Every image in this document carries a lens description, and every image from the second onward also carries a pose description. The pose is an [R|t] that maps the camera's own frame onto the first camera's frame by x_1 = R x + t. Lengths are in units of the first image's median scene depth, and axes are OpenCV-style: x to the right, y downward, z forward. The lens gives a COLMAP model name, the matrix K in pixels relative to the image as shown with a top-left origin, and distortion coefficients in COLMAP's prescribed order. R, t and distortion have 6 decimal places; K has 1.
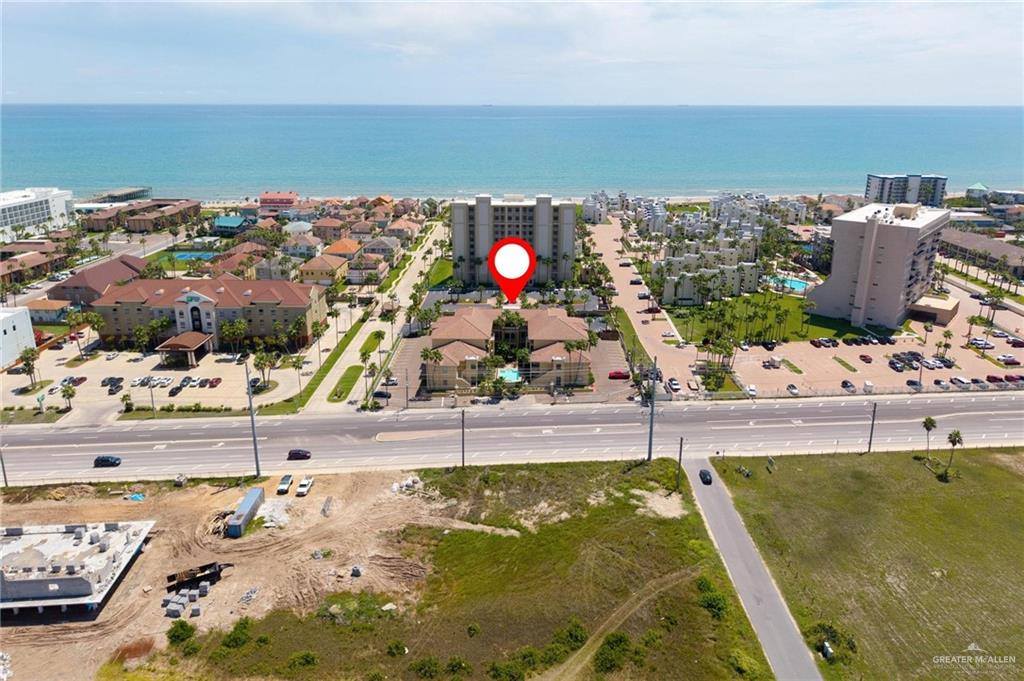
lens RADIAL K [[696.3, 0, 508.9], [0, 696.3, 251.5], [0, 0, 1]] dist [0.025687, -0.005054]
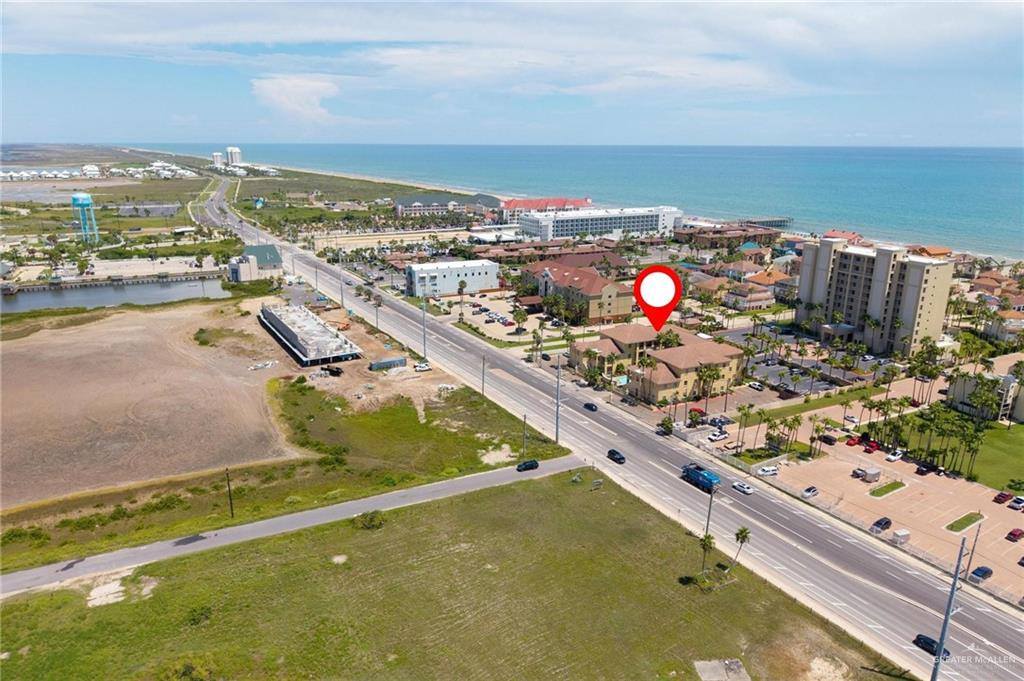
lens RADIAL K [[674.3, 0, 503.7], [0, 674.3, 356.1], [0, 0, 1]] dist [0.041691, -0.040504]
pose [[0.434333, 0.271376, -0.858900, 0.833551], [-0.194399, 0.959306, 0.204795, -0.043603], [0.879525, 0.078020, 0.469413, 0.291813]]
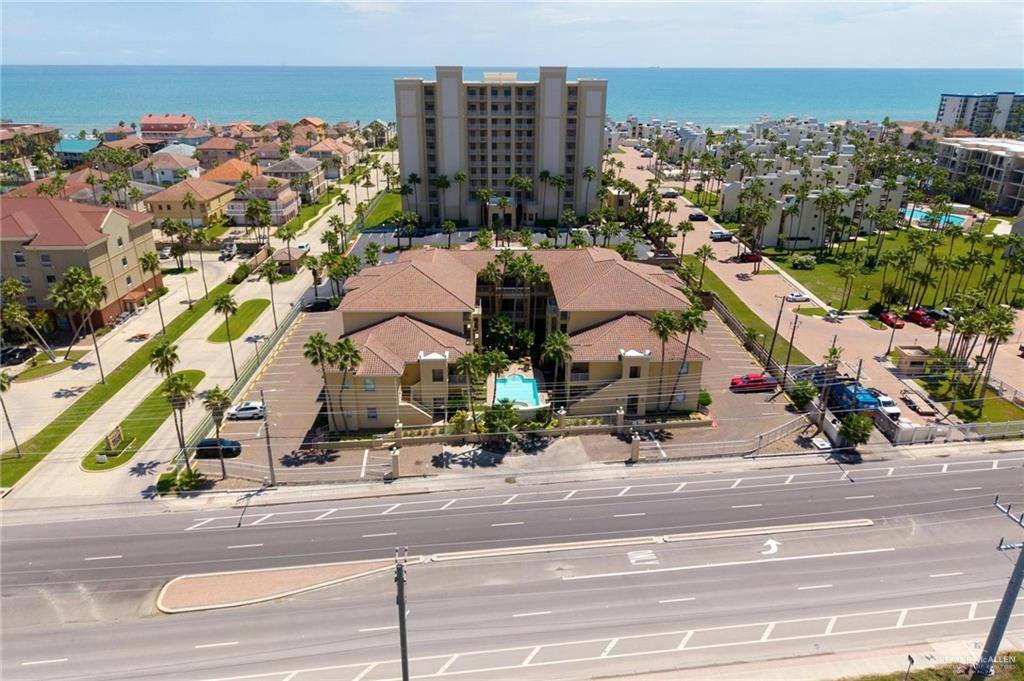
lens RADIAL K [[674.3, 0, 503.7], [0, 674.3, 356.1], [0, 0, 1]] dist [0.041691, -0.040504]
pose [[0.999034, -0.017125, 0.040479, -0.025340], [0.009142, 0.981796, 0.189721, 0.070629], [-0.042991, -0.189167, 0.981003, 0.558363]]
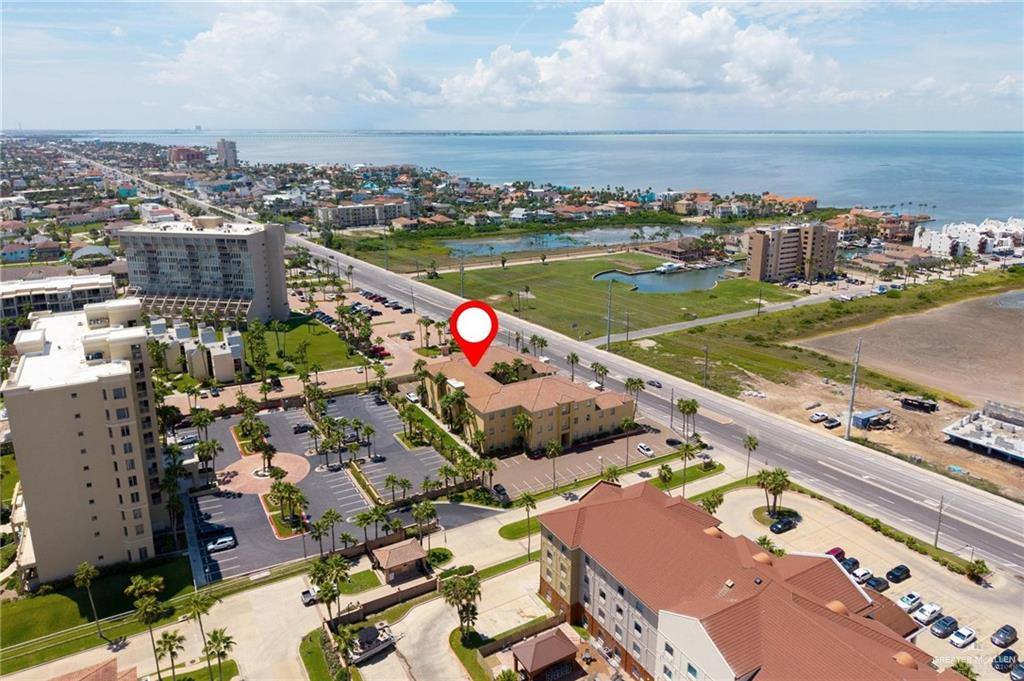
lens RADIAL K [[674.3, 0, 503.7], [0, 674.3, 356.1], [0, 0, 1]] dist [0.041691, -0.040504]
pose [[-0.515670, -0.277771, 0.810510, -0.690675], [0.180453, 0.889558, 0.419671, -0.279237], [-0.837568, 0.362671, -0.408594, 1.389515]]
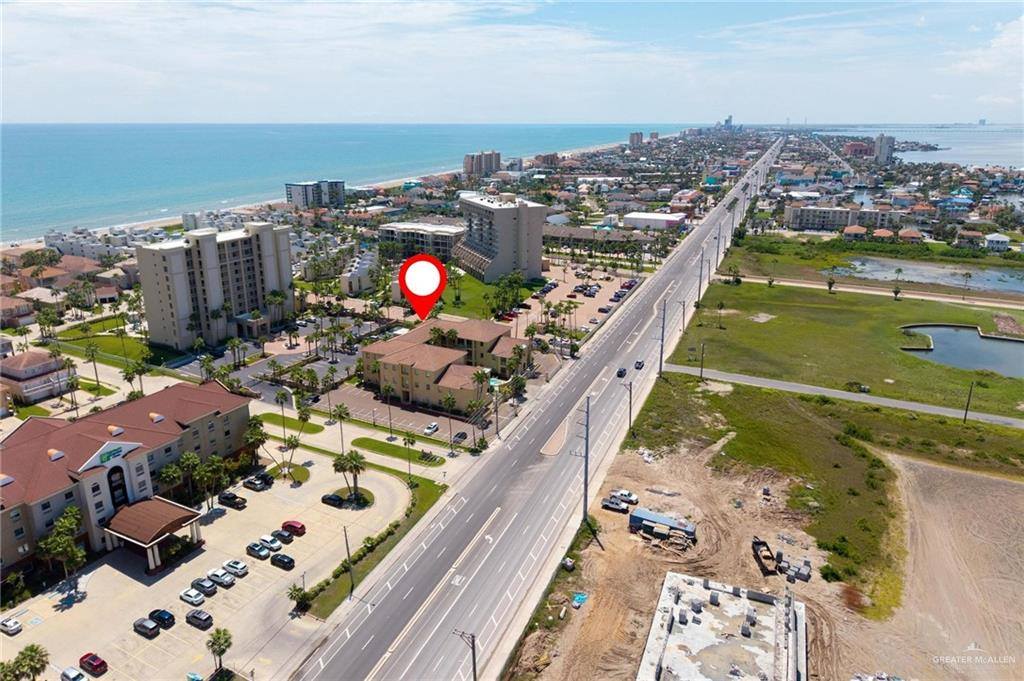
lens RADIAL K [[674.3, 0, 503.7], [0, 674.3, 356.1], [0, 0, 1]] dist [0.041691, -0.040504]
pose [[0.449935, -0.296165, 0.842523, -0.807628], [0.190331, 0.953536, 0.233545, -0.086463], [-0.872544, 0.055279, 0.485398, 0.472722]]
